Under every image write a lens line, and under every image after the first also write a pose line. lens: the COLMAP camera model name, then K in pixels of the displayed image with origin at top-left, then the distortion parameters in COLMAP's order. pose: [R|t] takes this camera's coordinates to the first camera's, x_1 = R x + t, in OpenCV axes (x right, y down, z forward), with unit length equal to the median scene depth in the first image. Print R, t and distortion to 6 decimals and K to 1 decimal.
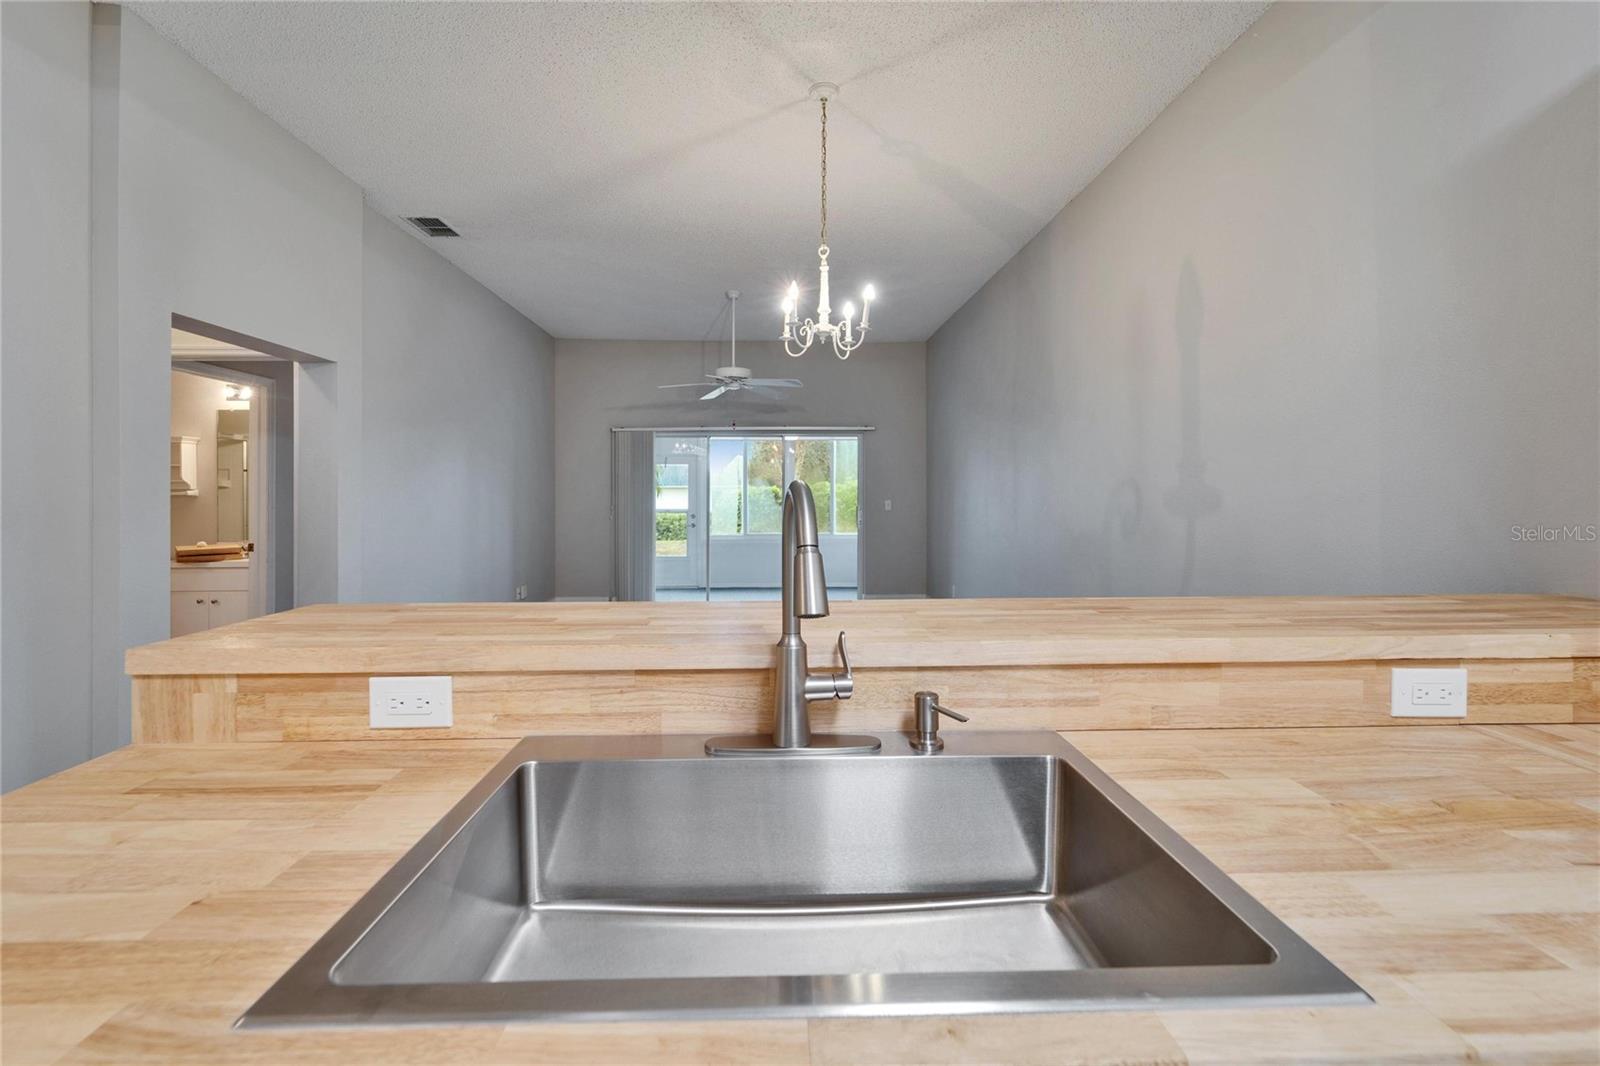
lens RADIAL K [[664.2, 0, 791.2], [0, 664.2, 492.0], [0, 0, 1]] dist [0.000699, -0.000018]
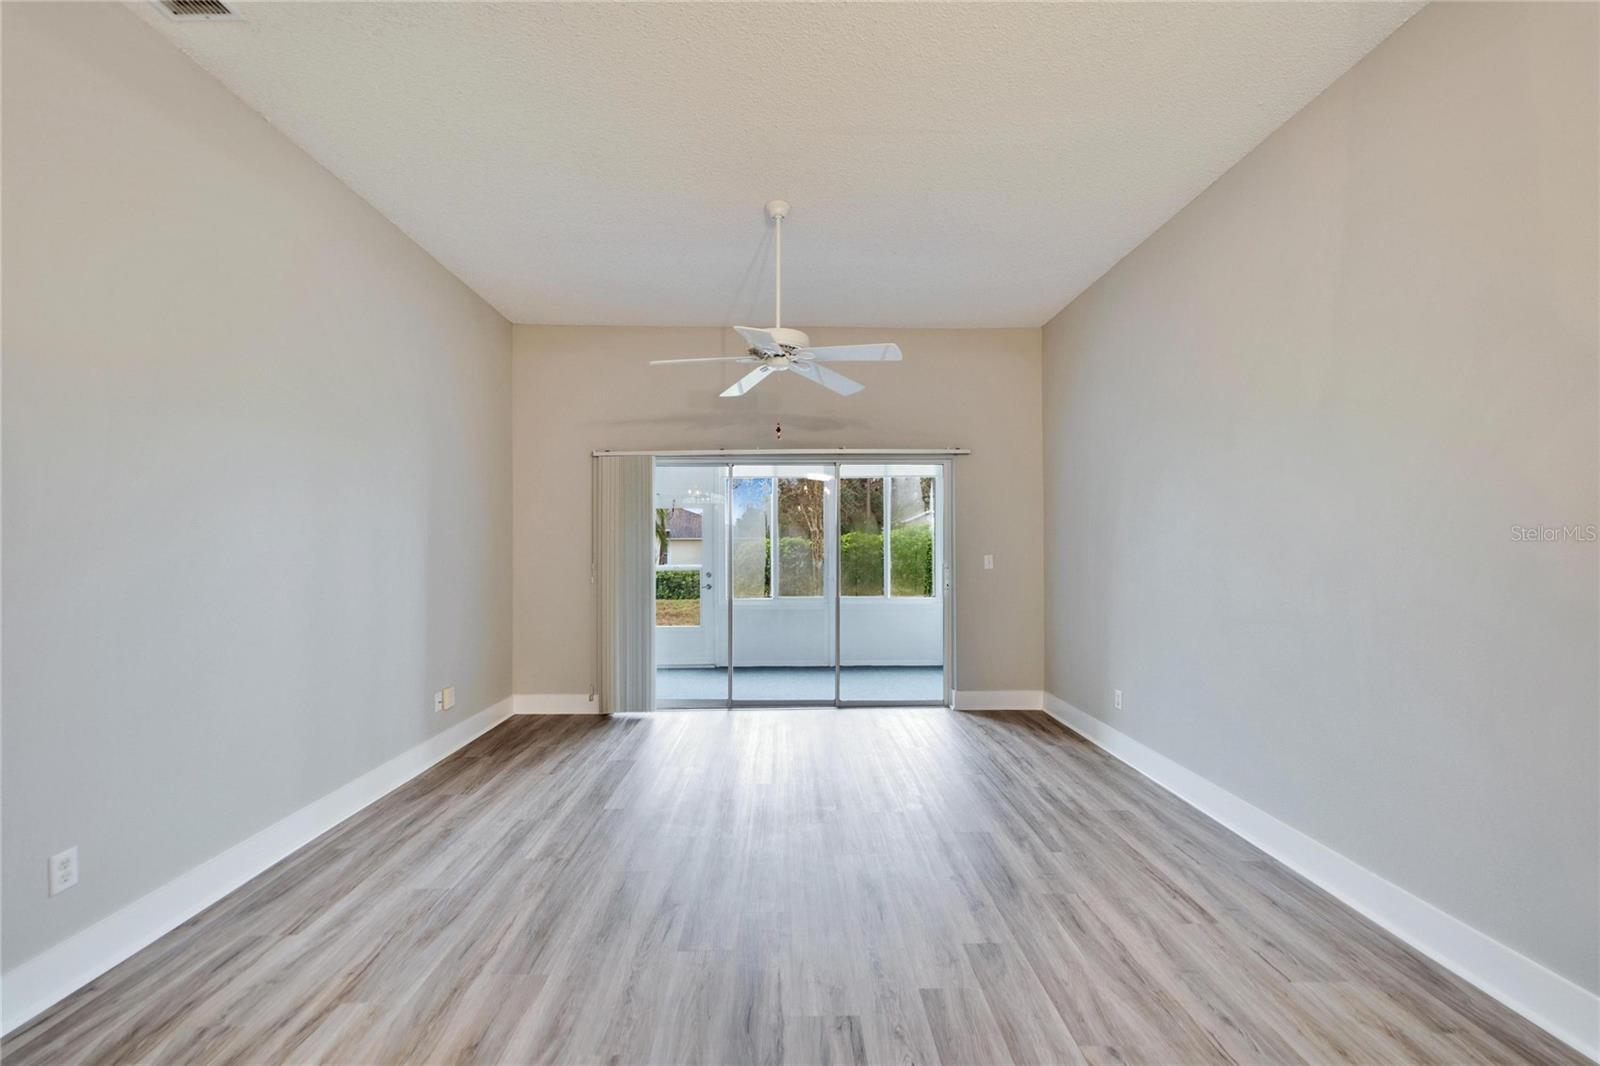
lens RADIAL K [[646.8, 0, 792.6], [0, 646.8, 536.5], [0, 0, 1]] dist [0.000811, -0.000145]
pose [[0.999878, -0.000695, -0.015615, -0.127933], [0.000510, 0.999930, -0.011856, 0.002290], [0.015622, 0.011846, 0.999808, 0.840792]]
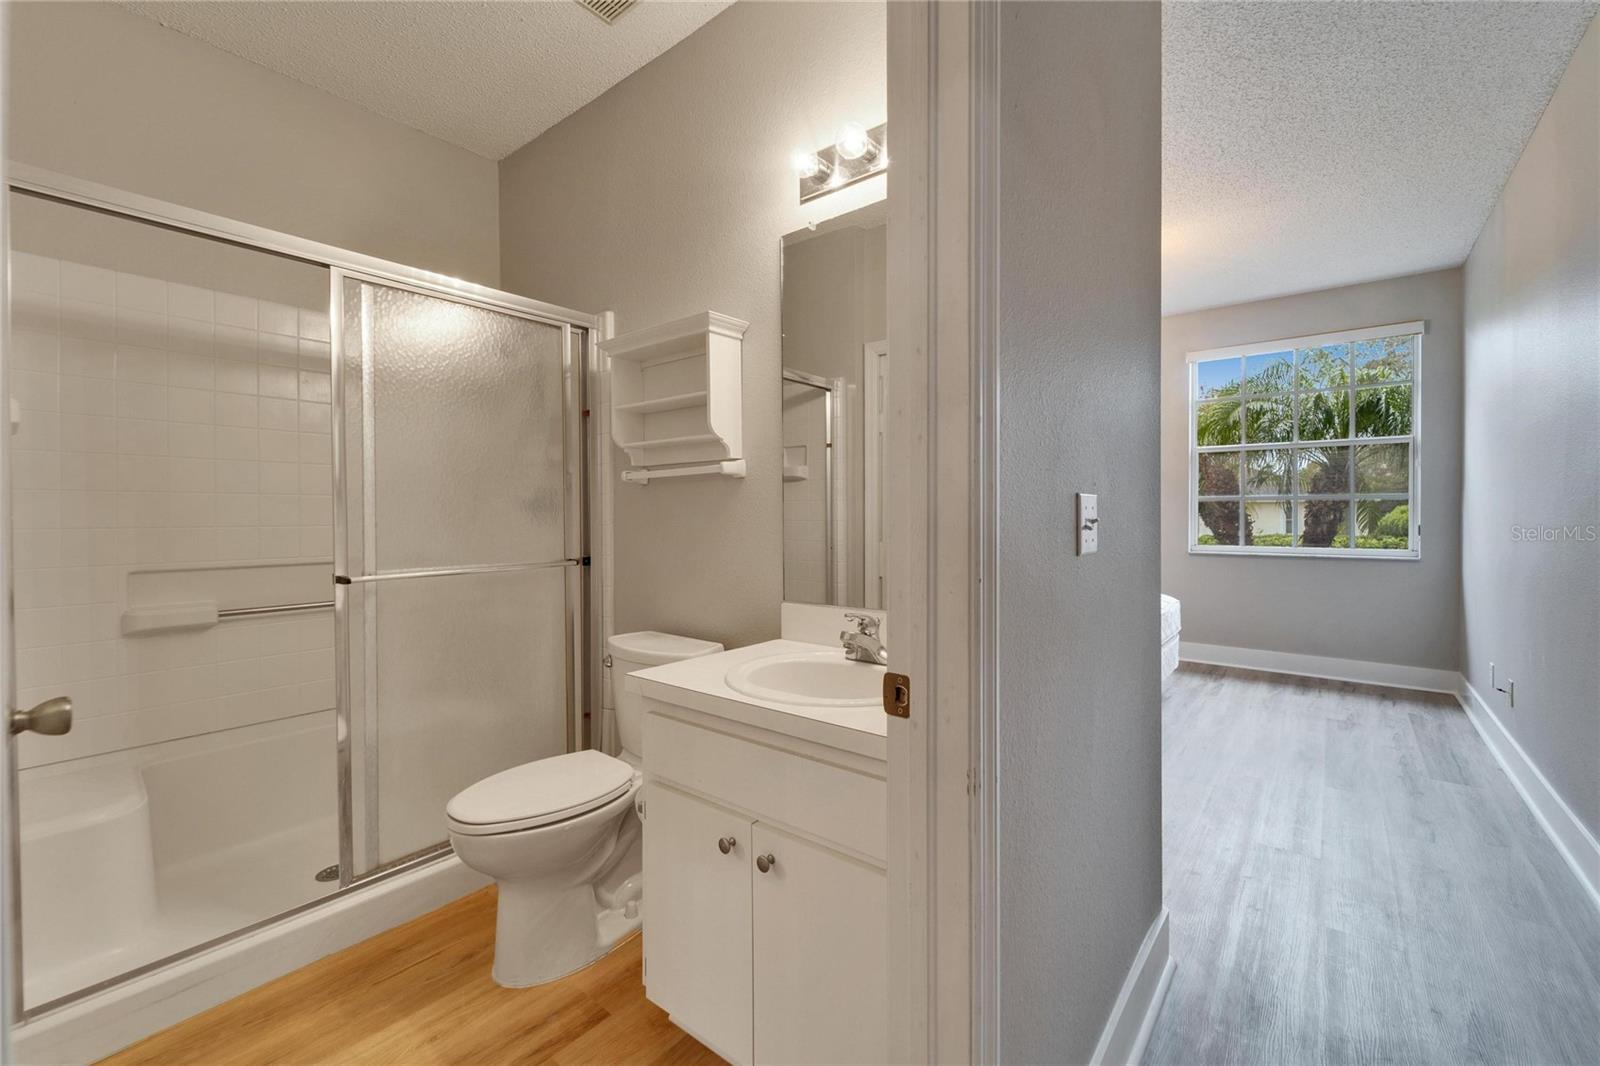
lens RADIAL K [[654.8, 0, 795.3], [0, 654.8, 514.8], [0, 0, 1]] dist [0.000144, -0.000269]
pose [[0.754699, 0.002089, -0.656068, -1.162218], [0.002506, 0.999978, 0.006067, 0.047523], [0.656067, -0.006223, 0.754677, 1.368408]]
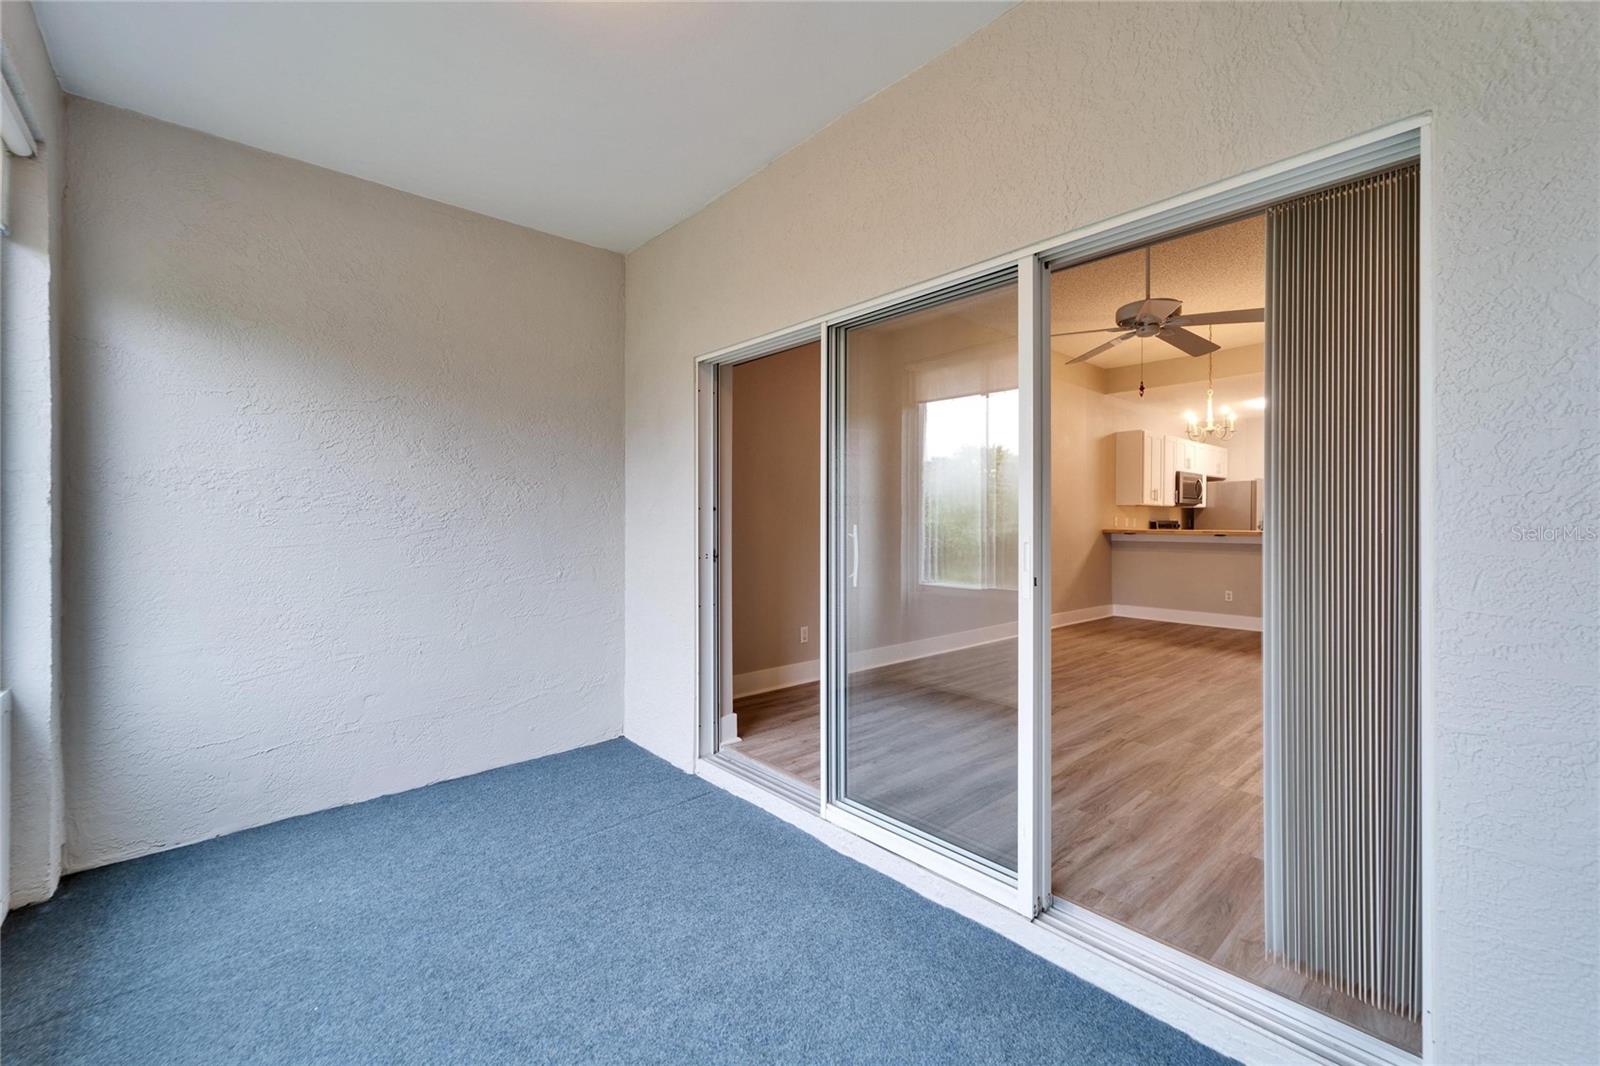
lens RADIAL K [[654.8, 0, 795.3], [0, 654.8, 514.8], [0, 0, 1]] dist [0.000144, -0.000269]
pose [[-0.632296, 0.006262, 0.774702, -0.715223], [-0.002766, 0.999943, -0.010341, 0.050999], [-0.774722, -0.008682, -0.632242, 3.289415]]
